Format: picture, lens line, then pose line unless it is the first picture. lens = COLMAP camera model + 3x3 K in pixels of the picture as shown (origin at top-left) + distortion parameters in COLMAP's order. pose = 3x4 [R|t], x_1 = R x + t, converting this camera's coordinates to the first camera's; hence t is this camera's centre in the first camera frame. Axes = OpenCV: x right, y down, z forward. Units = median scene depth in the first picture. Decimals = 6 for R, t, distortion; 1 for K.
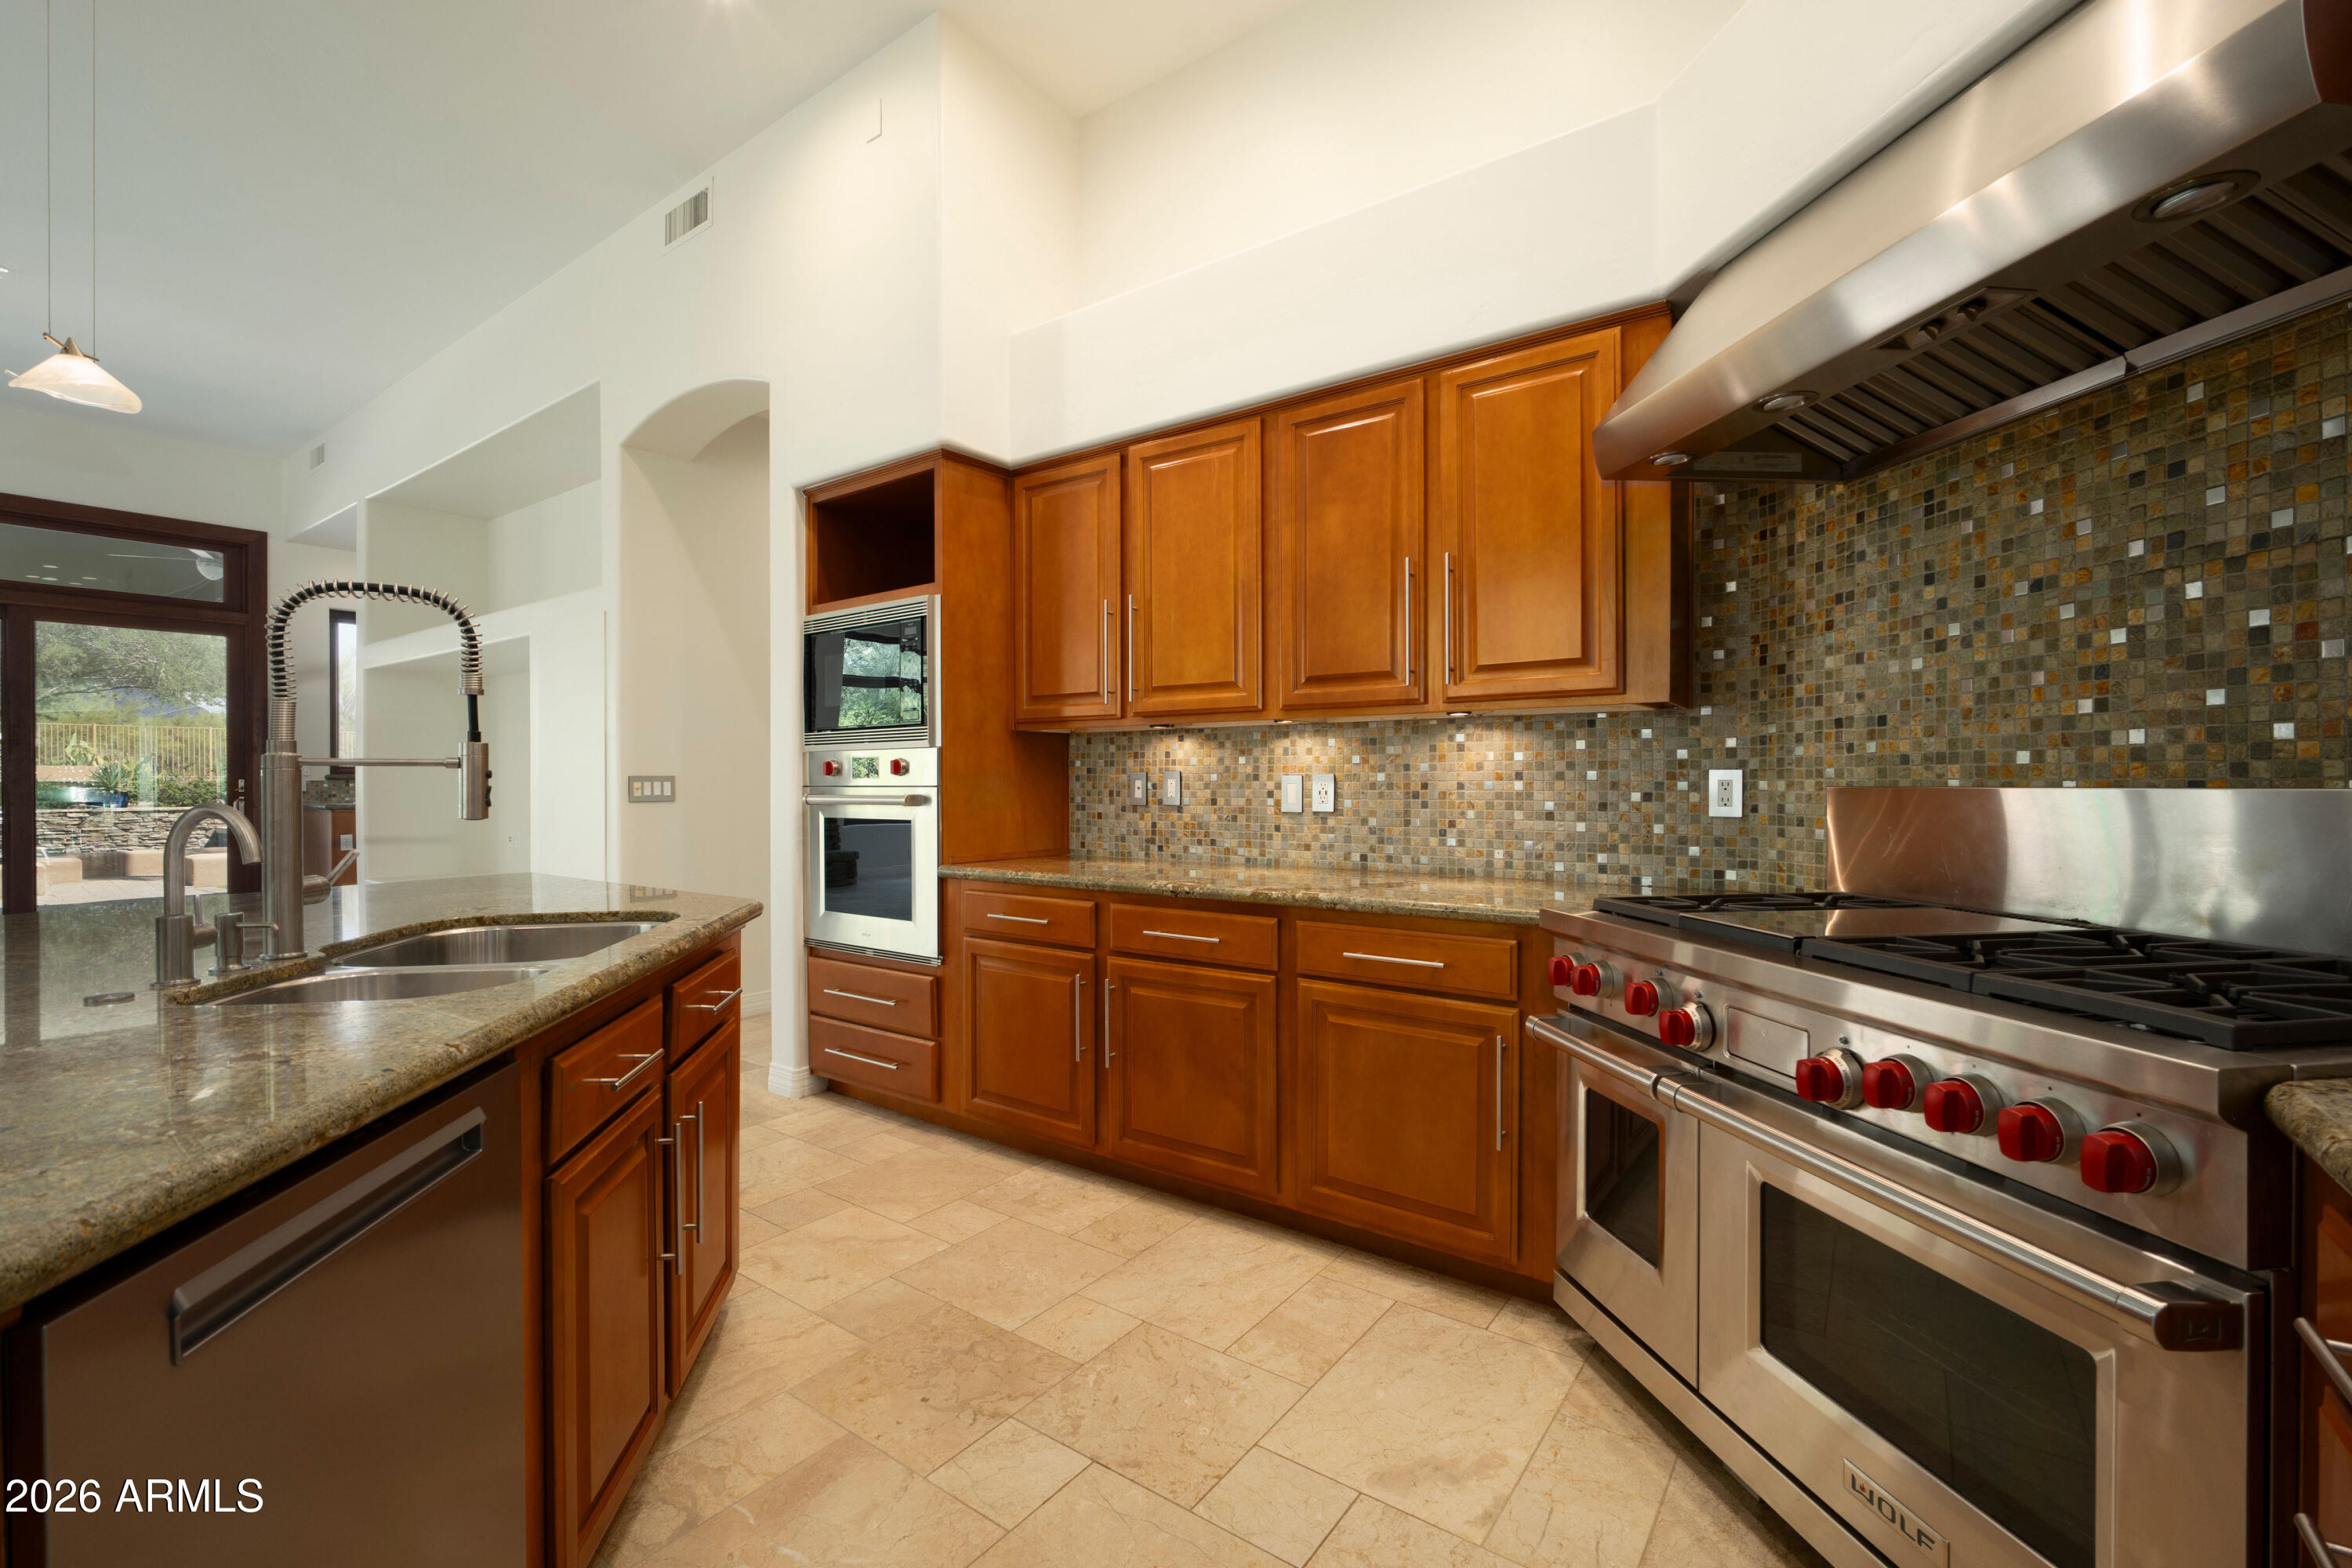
lens RADIAL K [[1016.5, 0, 1177.8], [0, 1016.5, 783.7], [0, 0, 1]] dist [0.000094, 0.000023]
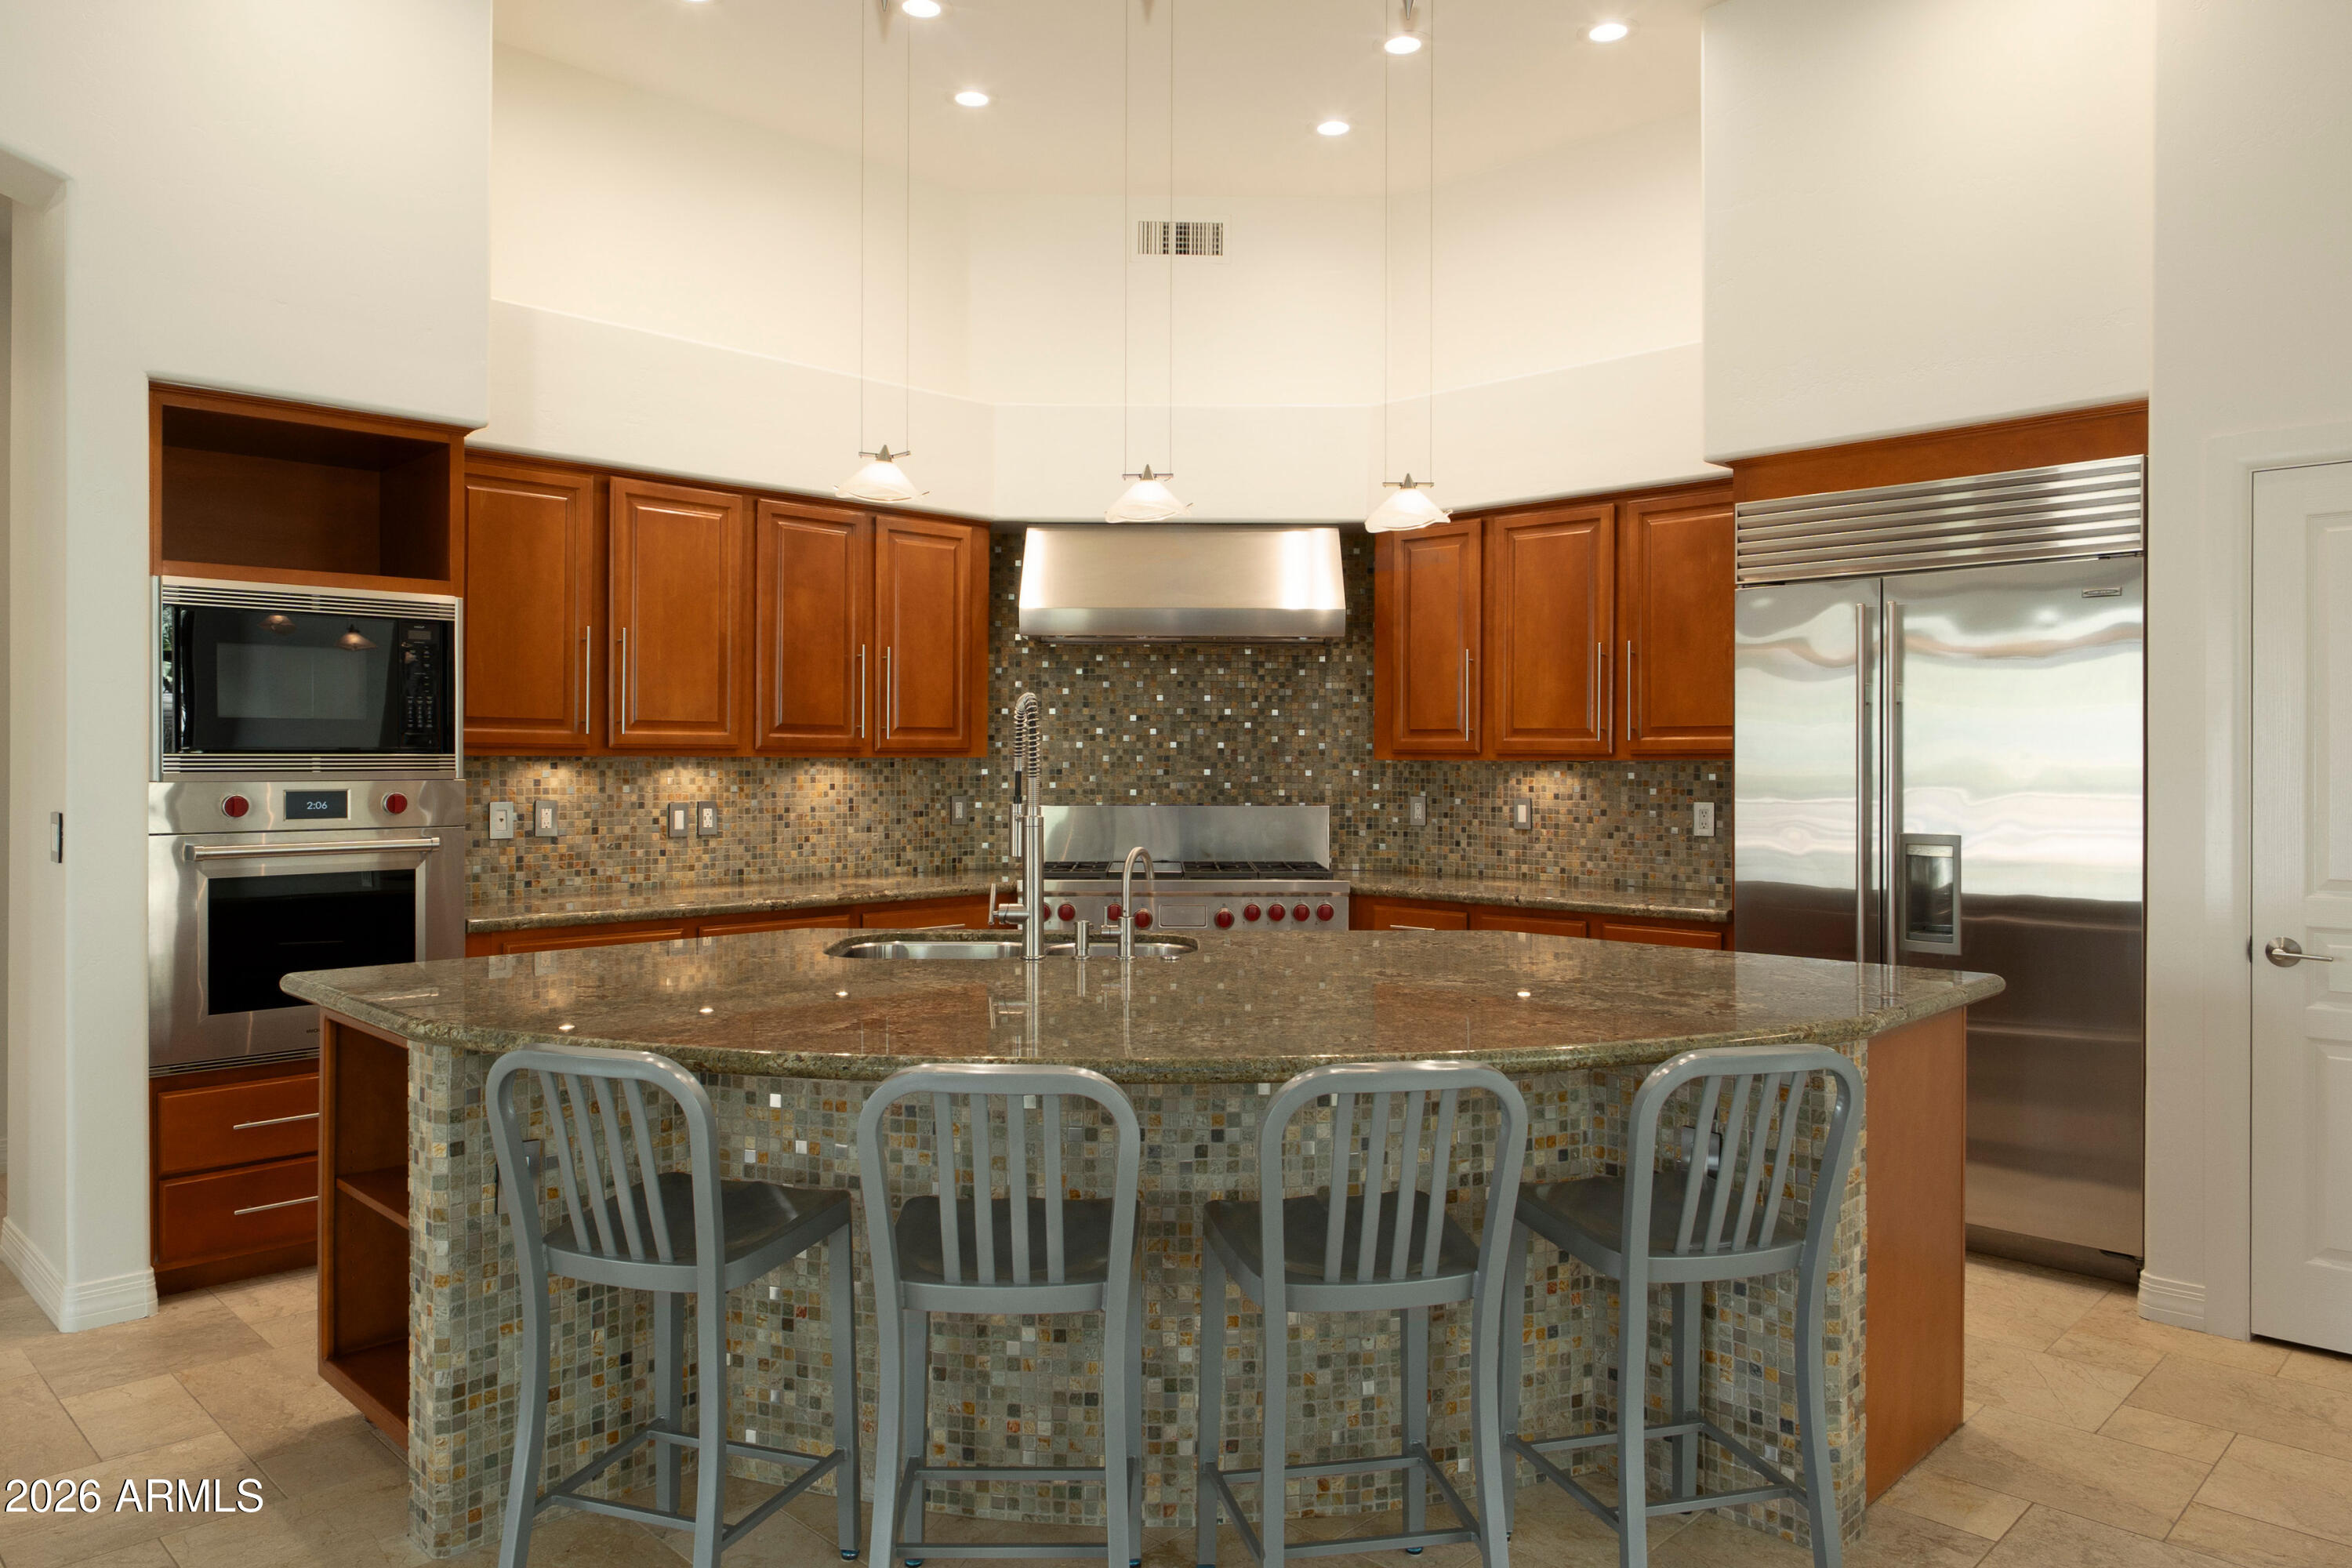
lens RADIAL K [[1614.1, 0, 1176.1], [0, 1614.1, 777.9], [0, 0, 1]] dist [-0.012820, -0.001575]
pose [[0.125186, -0.009131, 0.992091, -1.668001], [-0.000726, 0.999957, 0.009295, -0.056077], [-0.992133, -0.001884, 0.125174, 0.276385]]
